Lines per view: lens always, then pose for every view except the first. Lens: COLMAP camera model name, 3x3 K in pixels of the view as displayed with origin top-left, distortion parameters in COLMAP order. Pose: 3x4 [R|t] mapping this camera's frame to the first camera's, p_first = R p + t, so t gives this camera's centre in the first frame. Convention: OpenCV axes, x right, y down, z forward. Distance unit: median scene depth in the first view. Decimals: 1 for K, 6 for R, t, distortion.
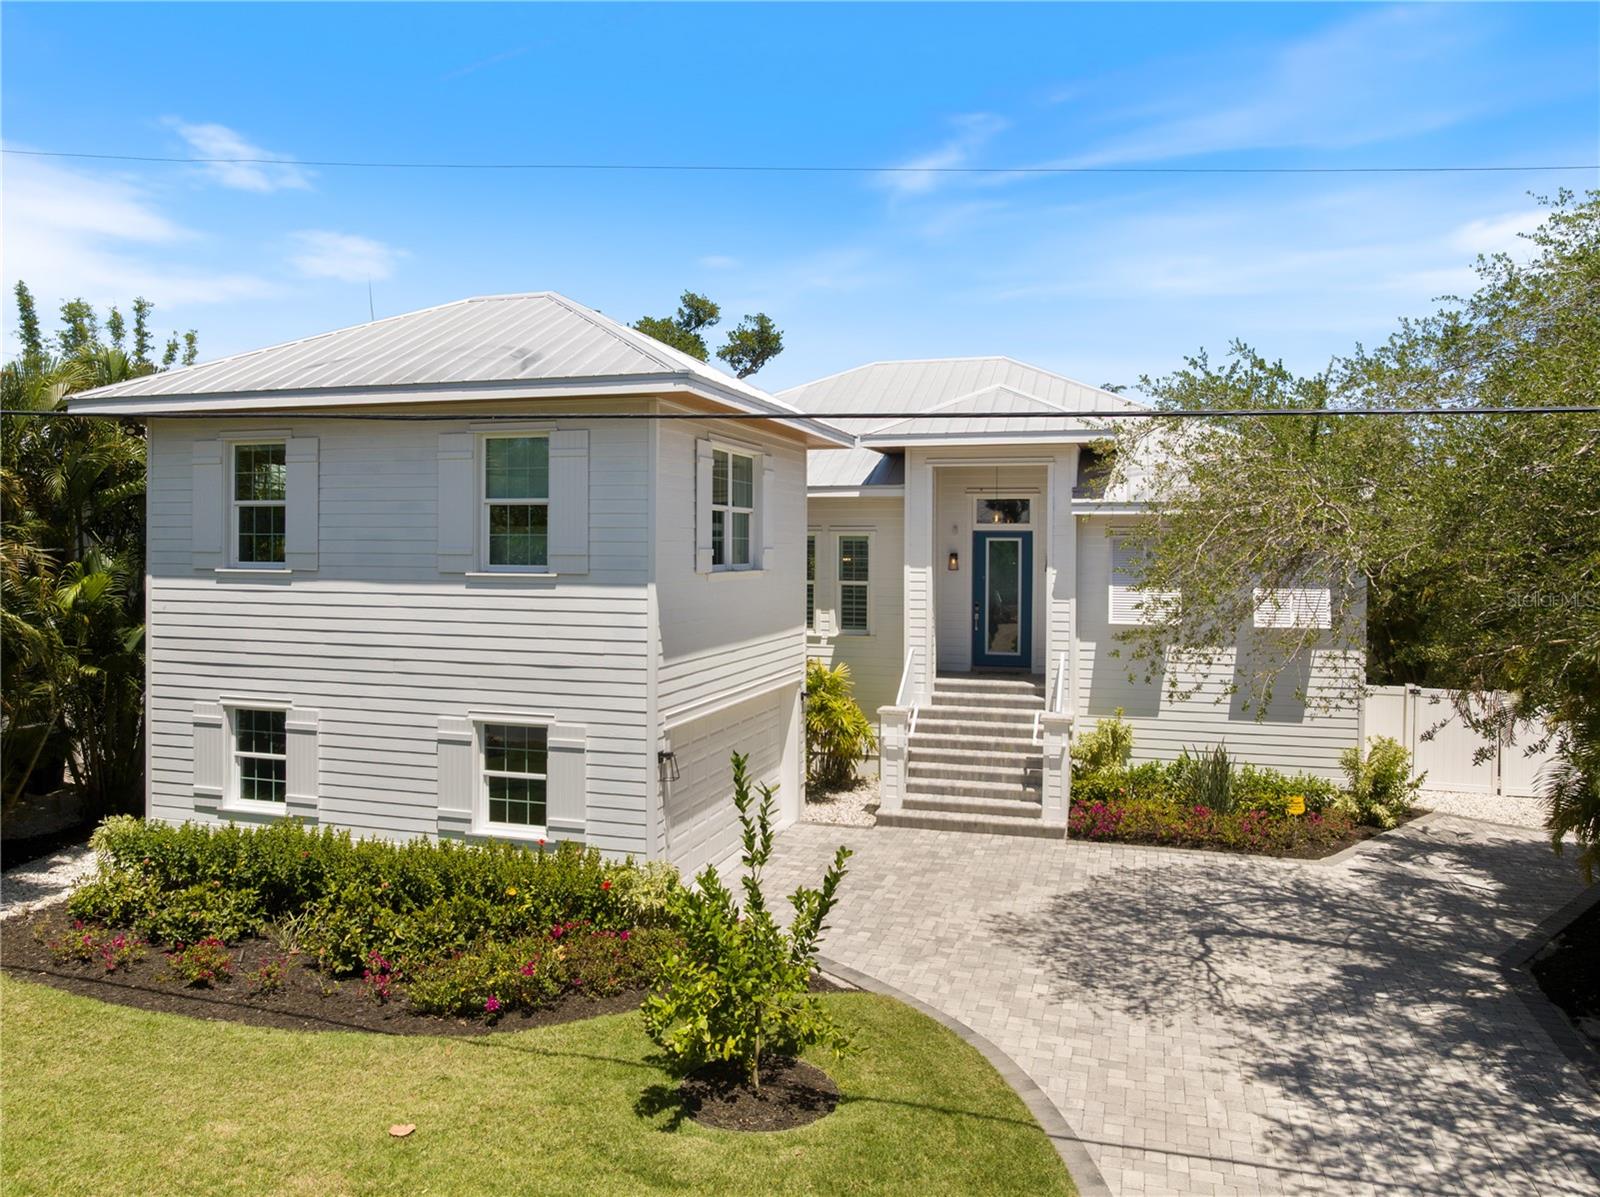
lens RADIAL K [[1134.5, 0, 794.2], [0, 1134.5, 578.3], [0, 0, 1]] dist [-0.045918, 0.014865]
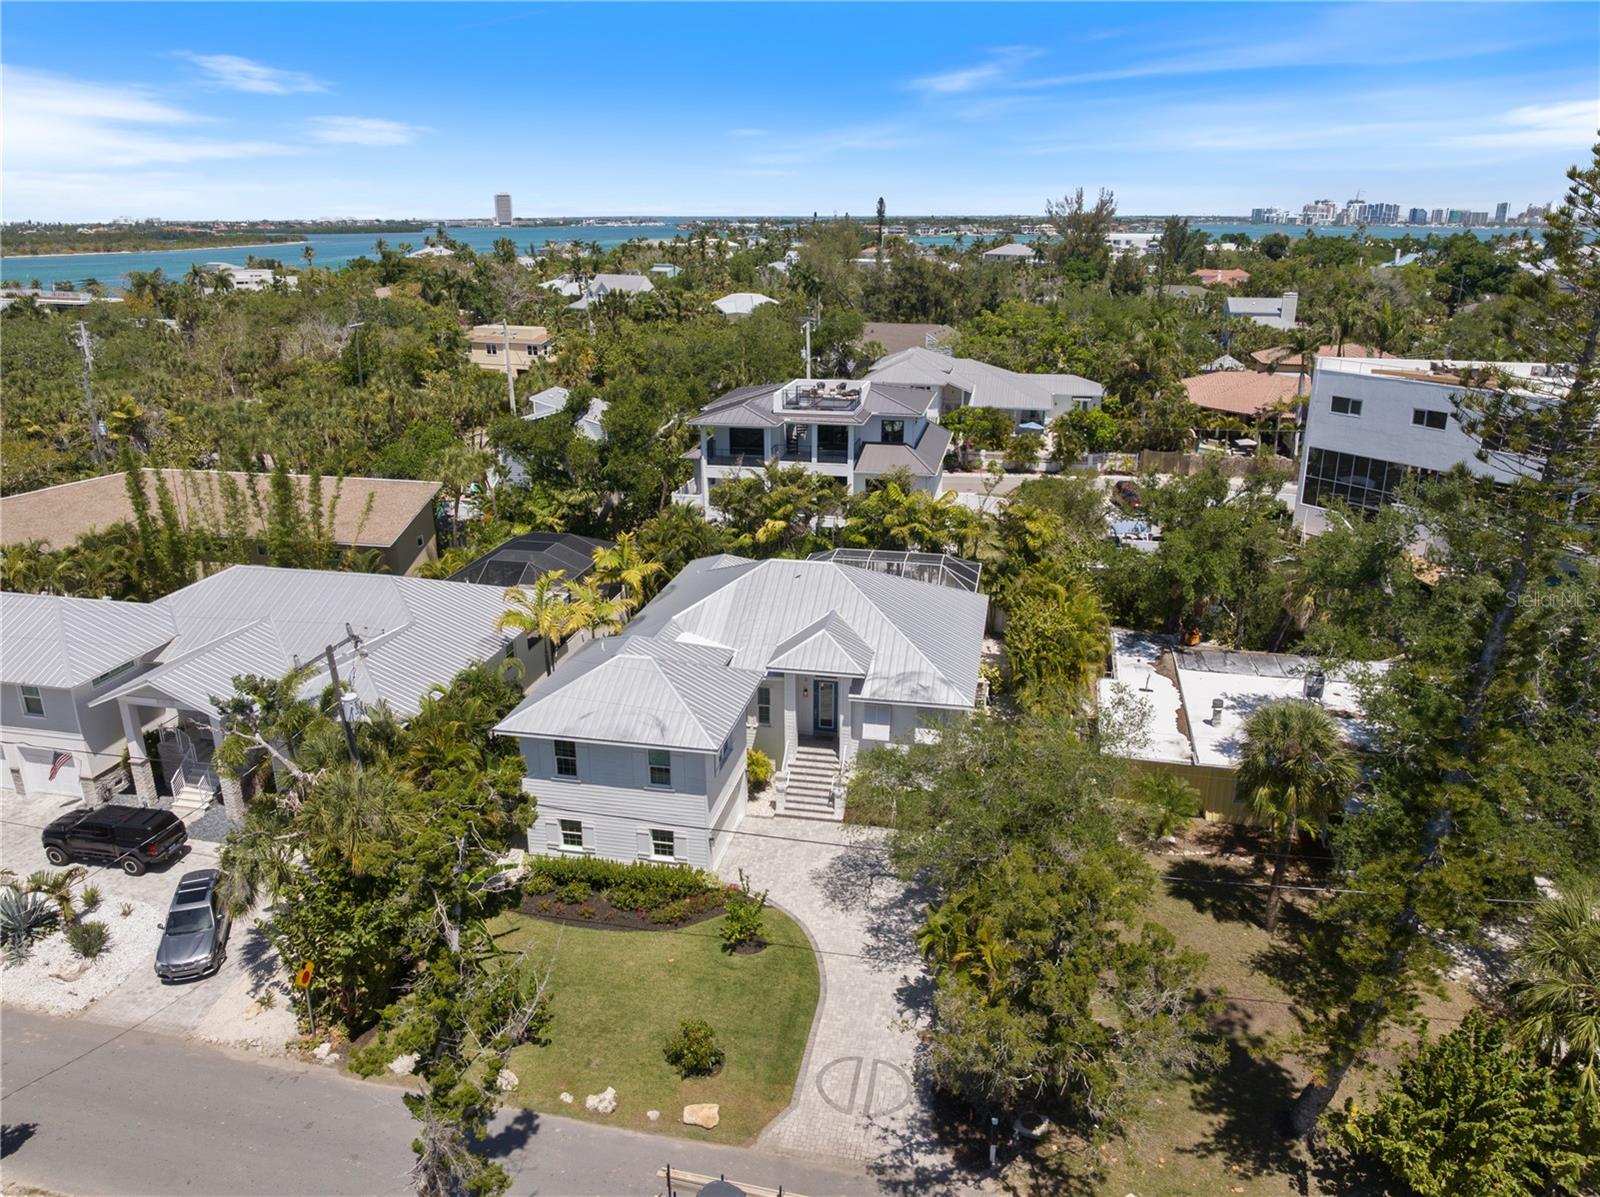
lens RADIAL K [[1134.5, 0, 794.2], [0, 1134.5, 578.3], [0, 0, 1]] dist [-0.045918, 0.014865]
pose [[0.995710, -0.040768, 0.083069, -0.110253], [0.014879, 0.956573, 0.291114, -1.467046], [-0.091329, -0.288629, 0.953075, -1.874182]]
